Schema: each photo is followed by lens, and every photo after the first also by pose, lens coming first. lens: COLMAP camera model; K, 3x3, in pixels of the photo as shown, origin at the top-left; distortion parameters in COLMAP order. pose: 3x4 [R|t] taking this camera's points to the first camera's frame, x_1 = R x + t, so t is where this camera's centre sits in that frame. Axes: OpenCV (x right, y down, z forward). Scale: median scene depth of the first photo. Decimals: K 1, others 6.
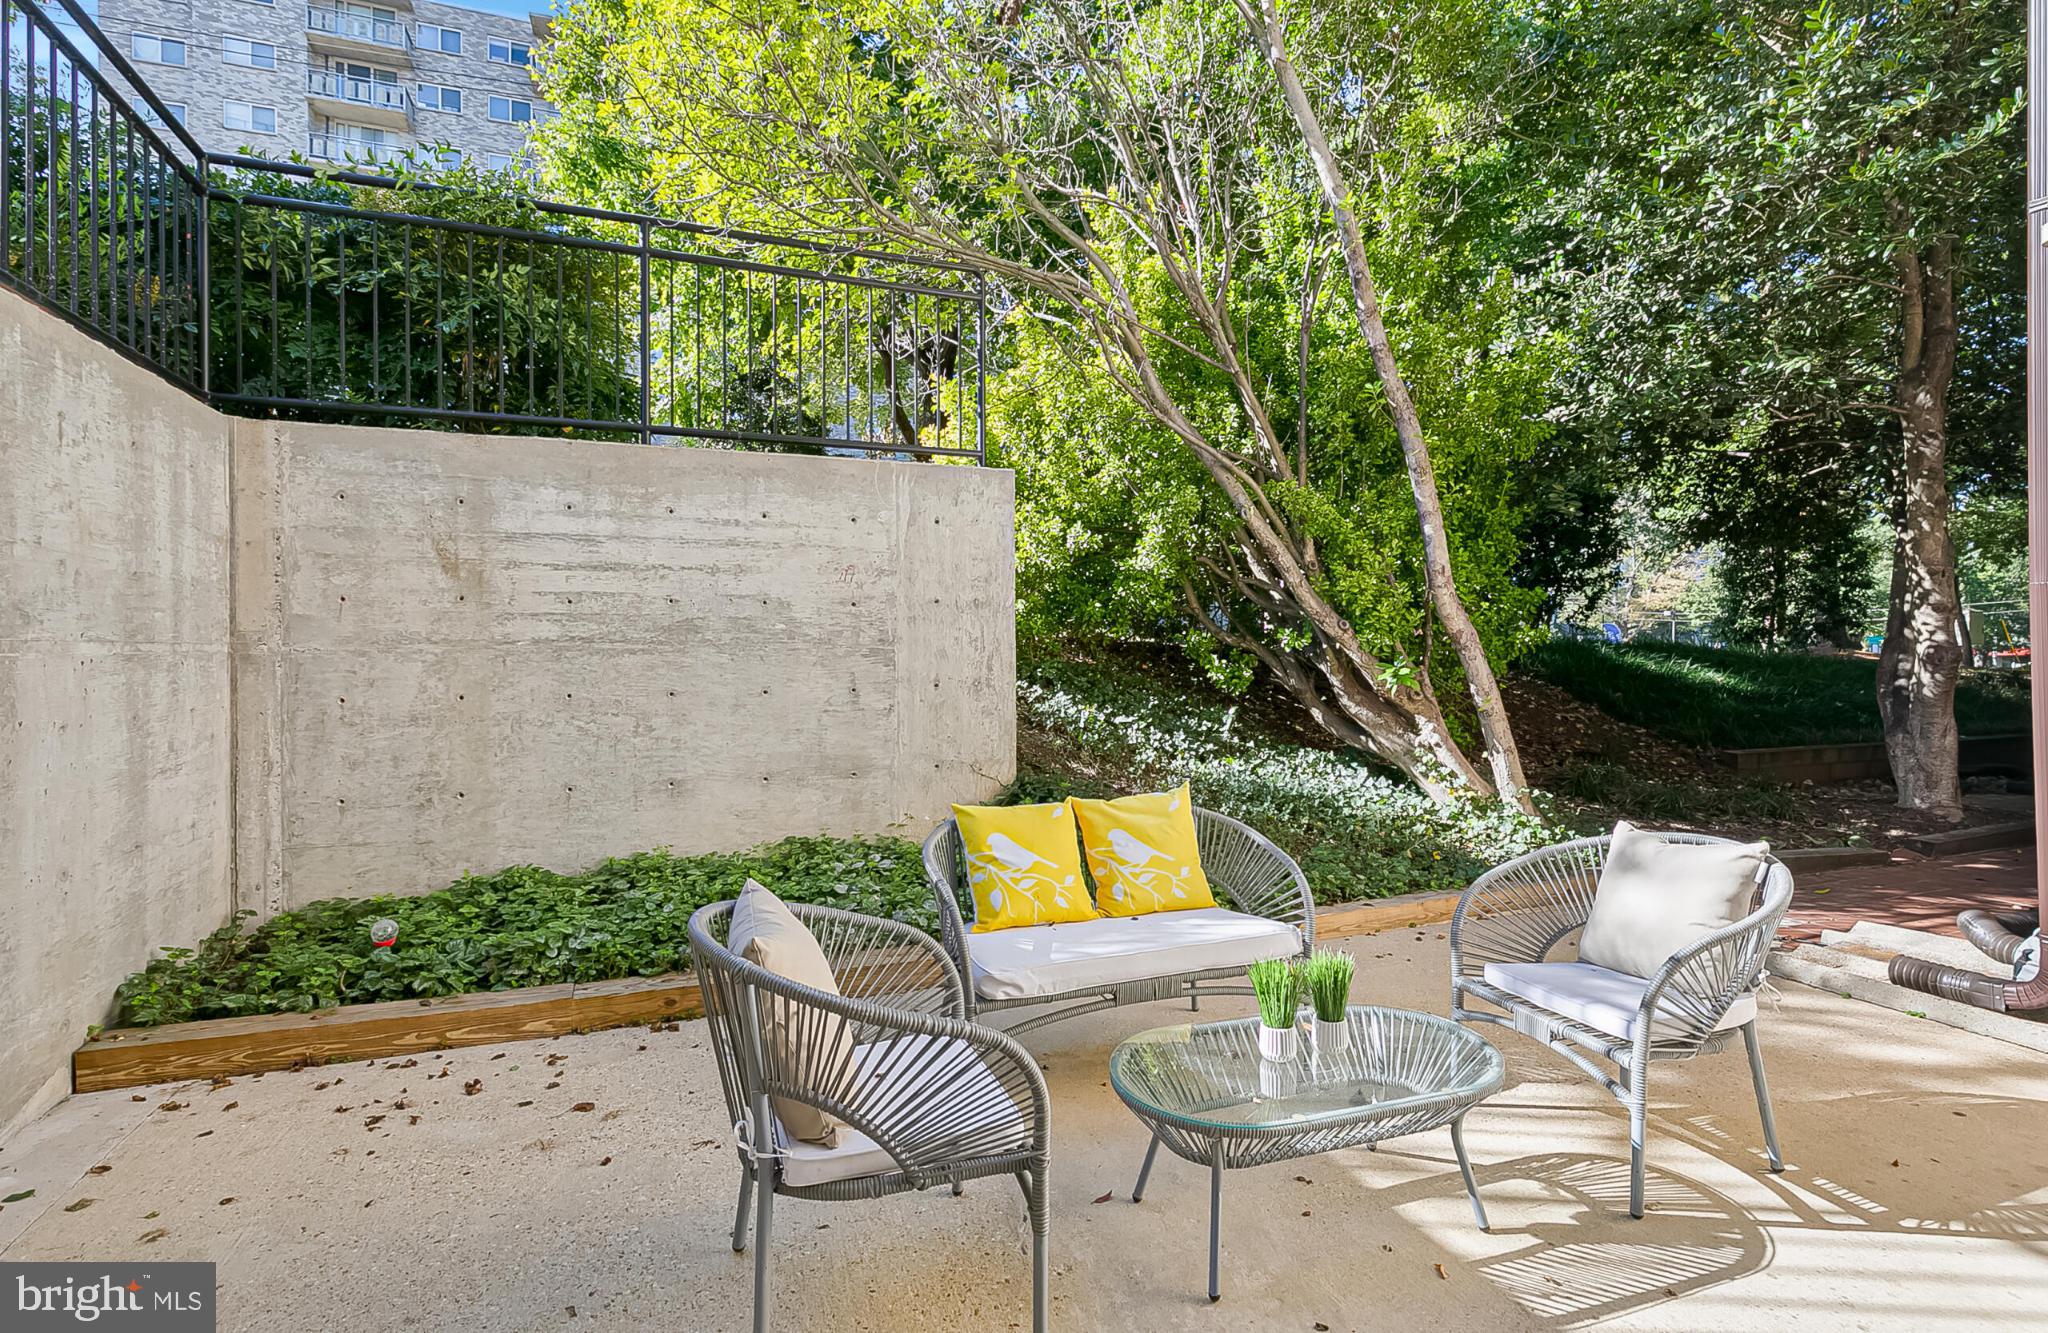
lens RADIAL K [[1006.7, 0, 1022.3], [0, 1006.7, 654.6], [0, 0, 1]] dist [0.001437, 0.000061]
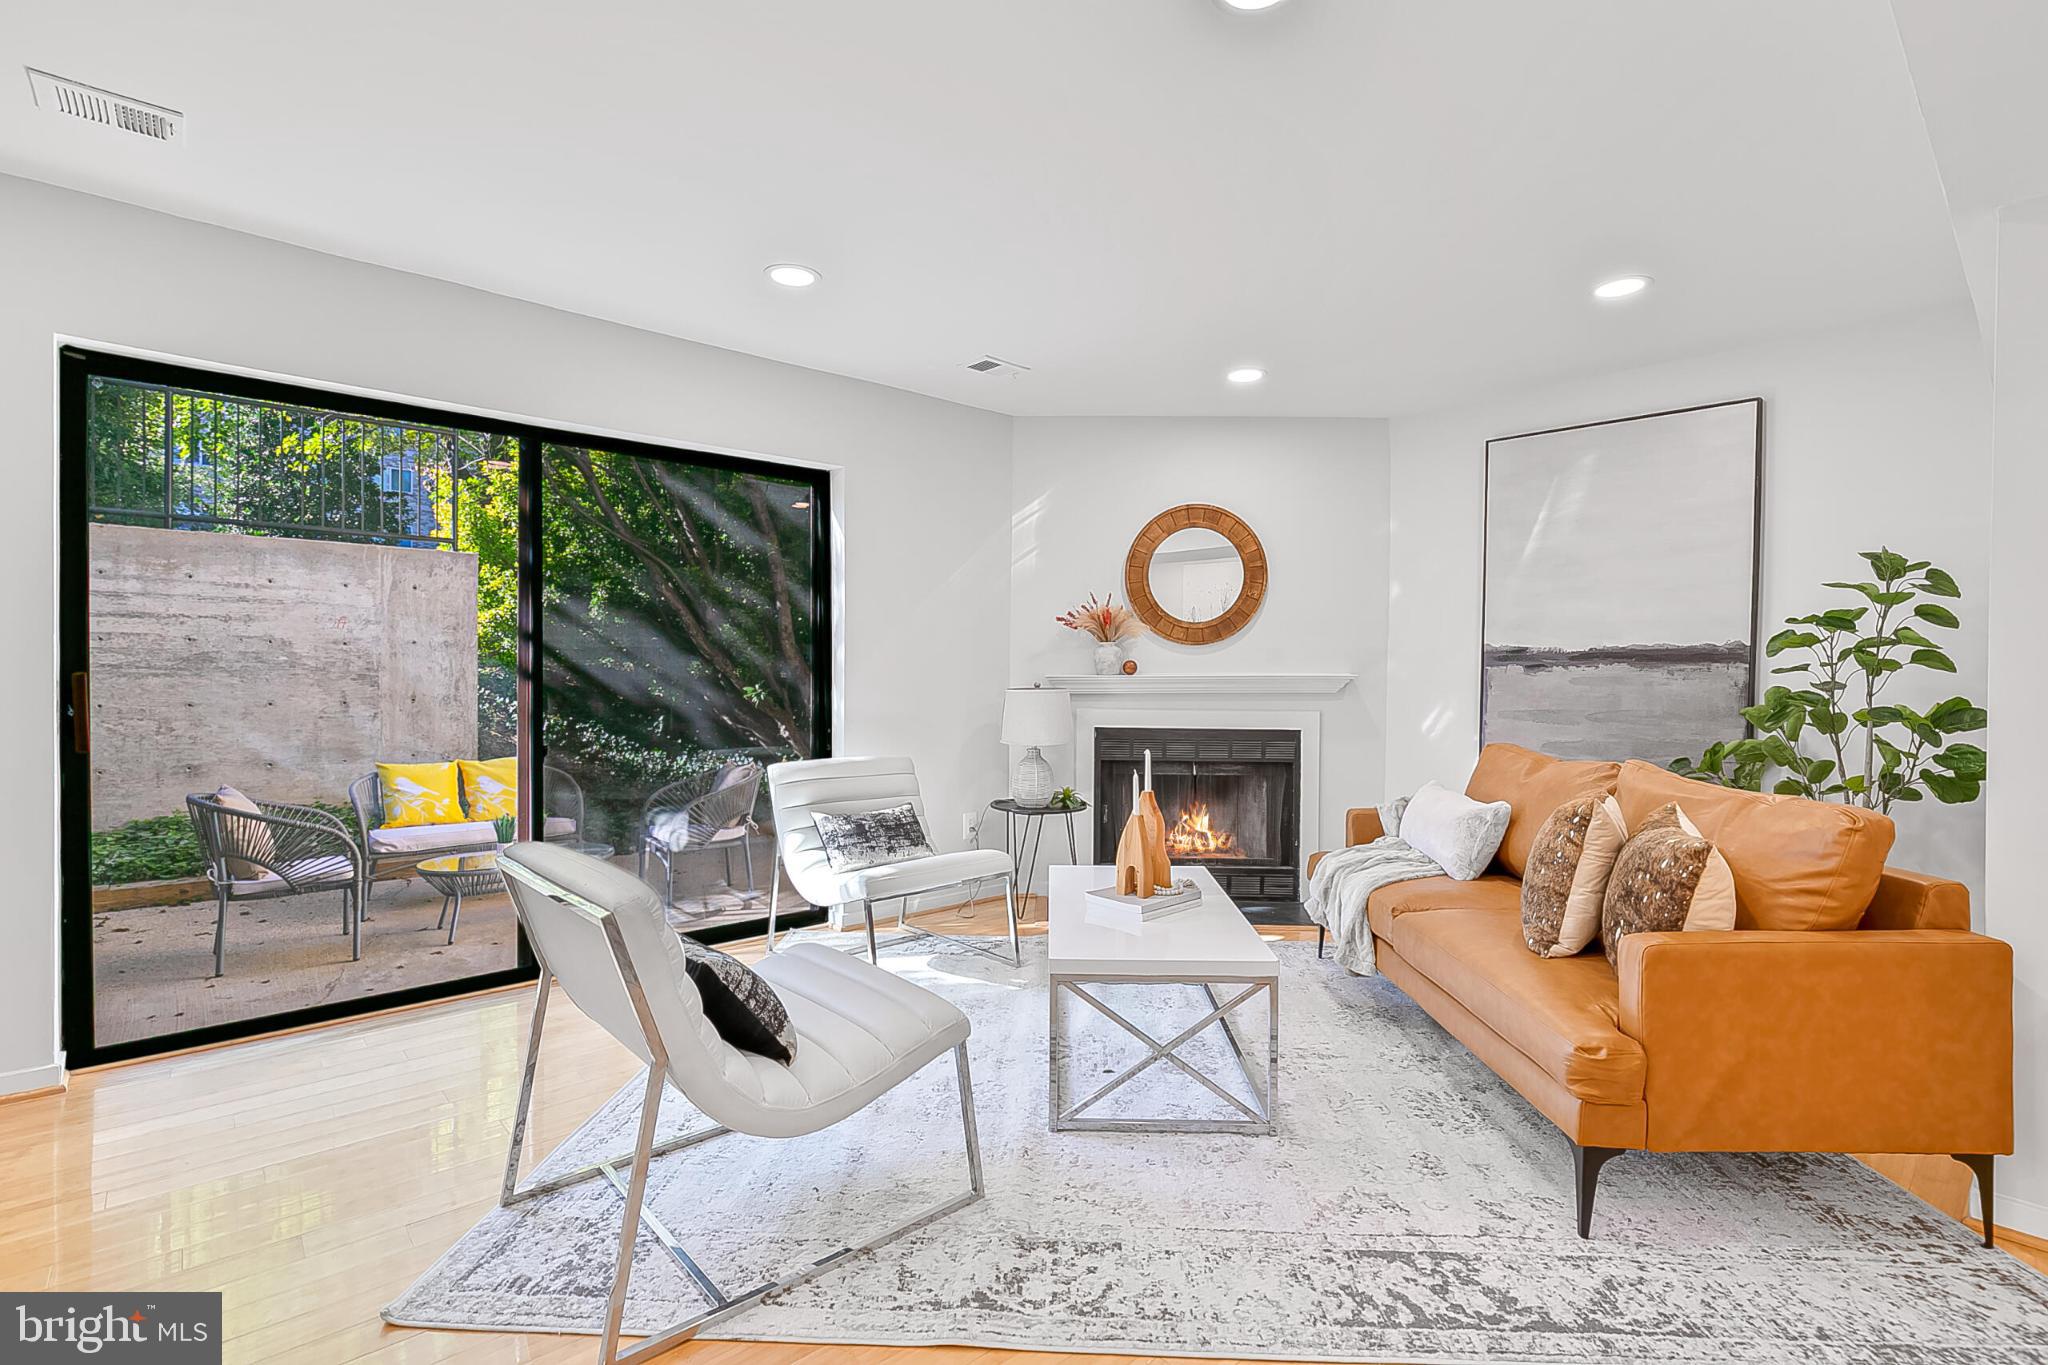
lens RADIAL K [[983.9, 0, 1021.6], [0, 983.9, 684.4], [0, 0, 1]] dist [-0.001238, 0.000164]
pose [[0.937785, 0.006775, 0.347151, 0.268502], [-0.008655, 0.999955, 0.003867, -0.005558], [-0.347110, -0.006631, 0.937801, -0.701962]]
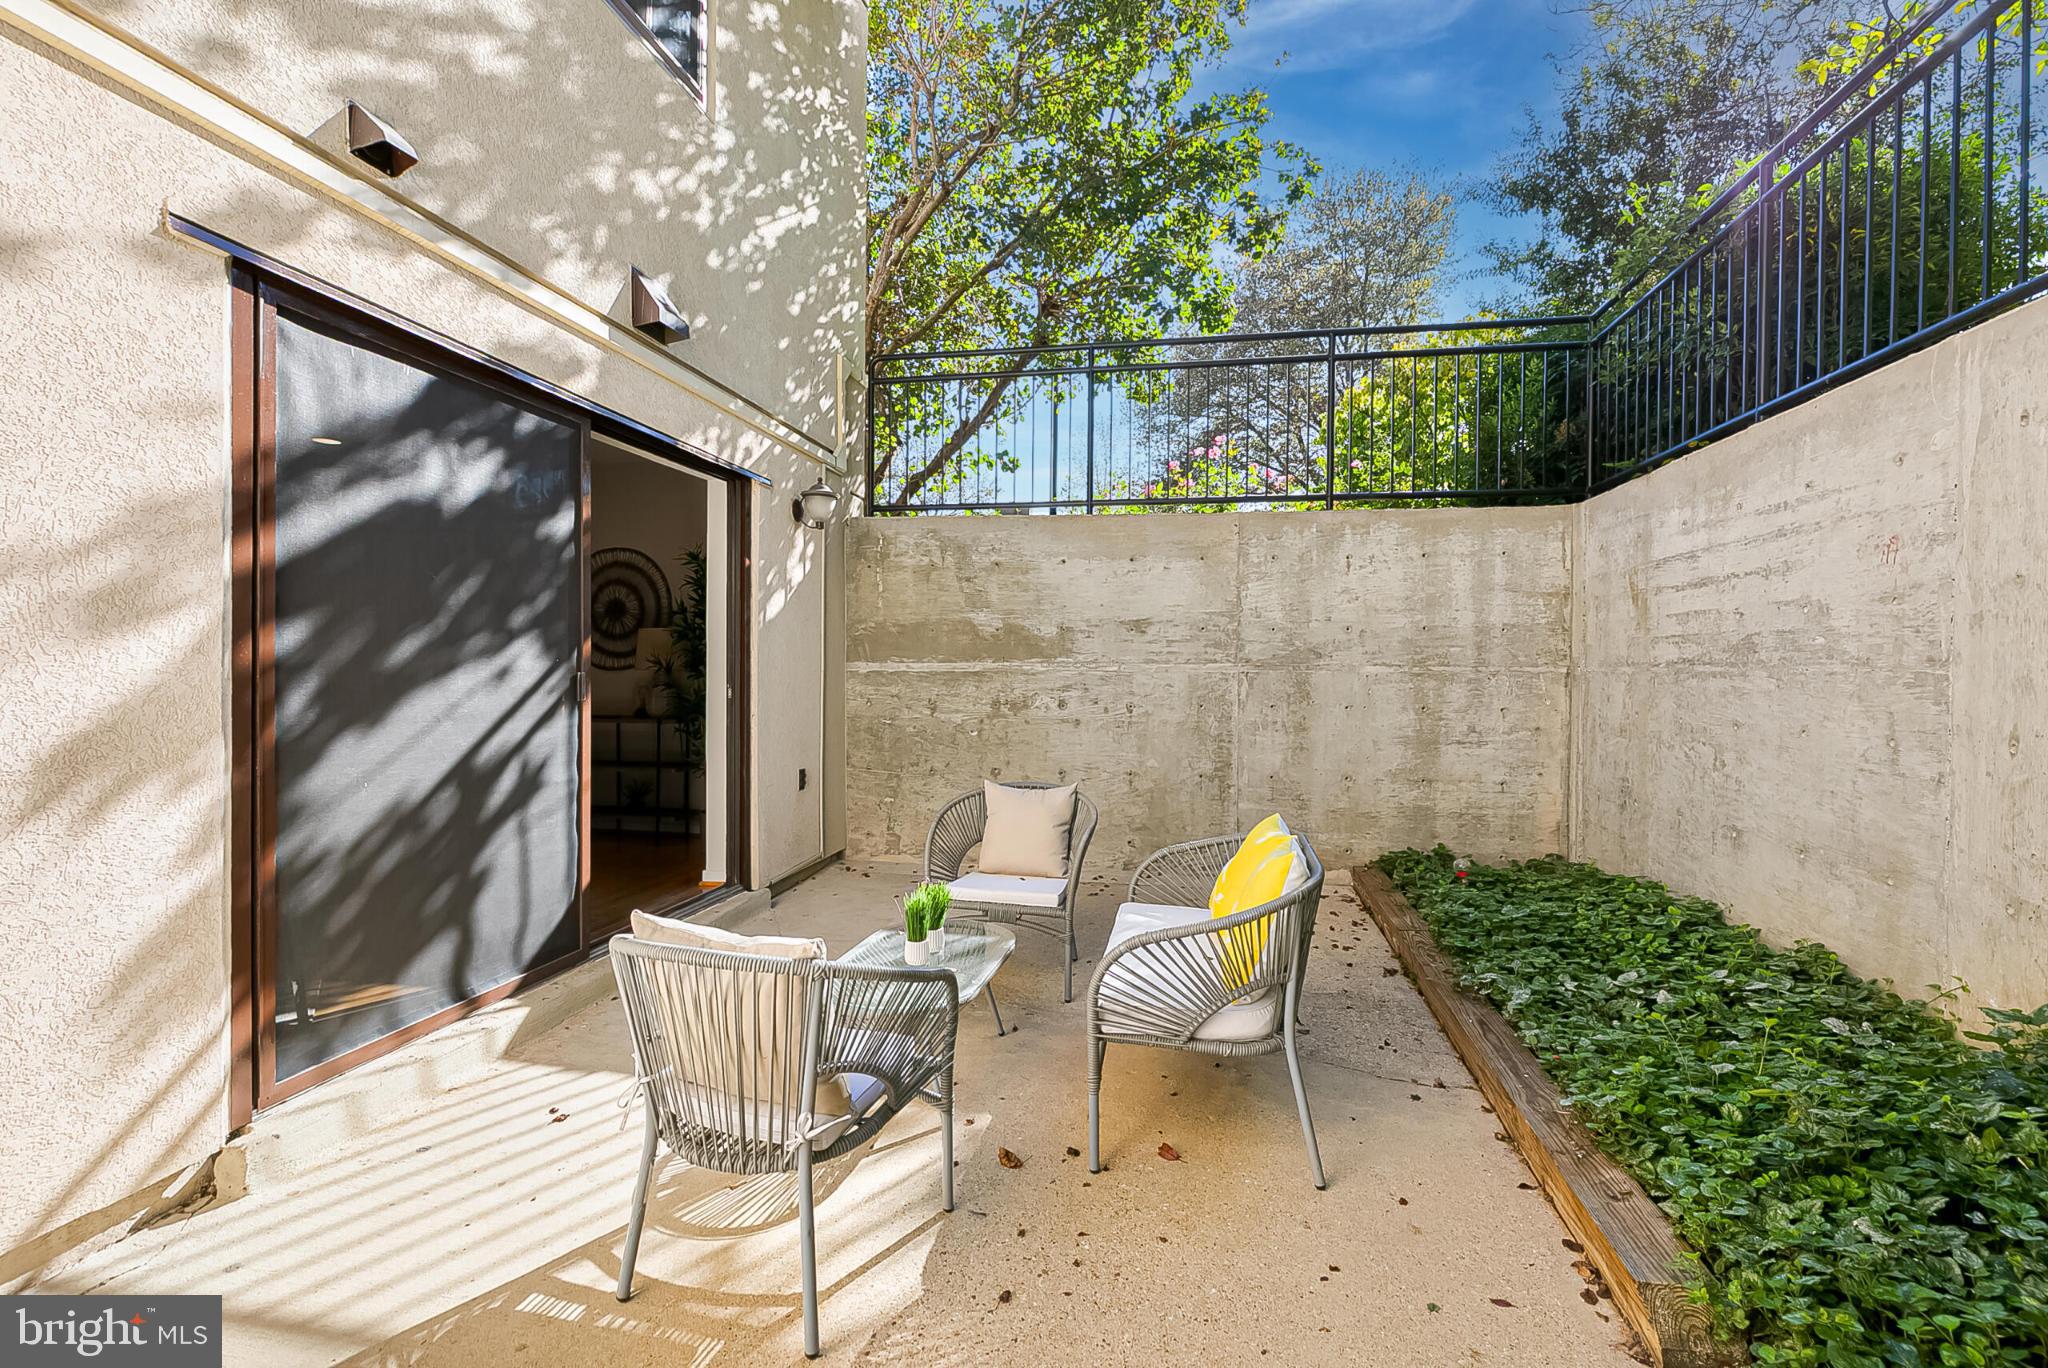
lens RADIAL K [[916.1, 0, 1024.1], [0, 916.1, 675.4], [0, 0, 1]] dist [0.000404, 0.000057]
pose [[-0.537539, 0.006865, -0.843211, 0.610773], [-0.008759, 0.999867, 0.013724, -0.008033], [0.843193, 0.014763, -0.537408, 0.898008]]
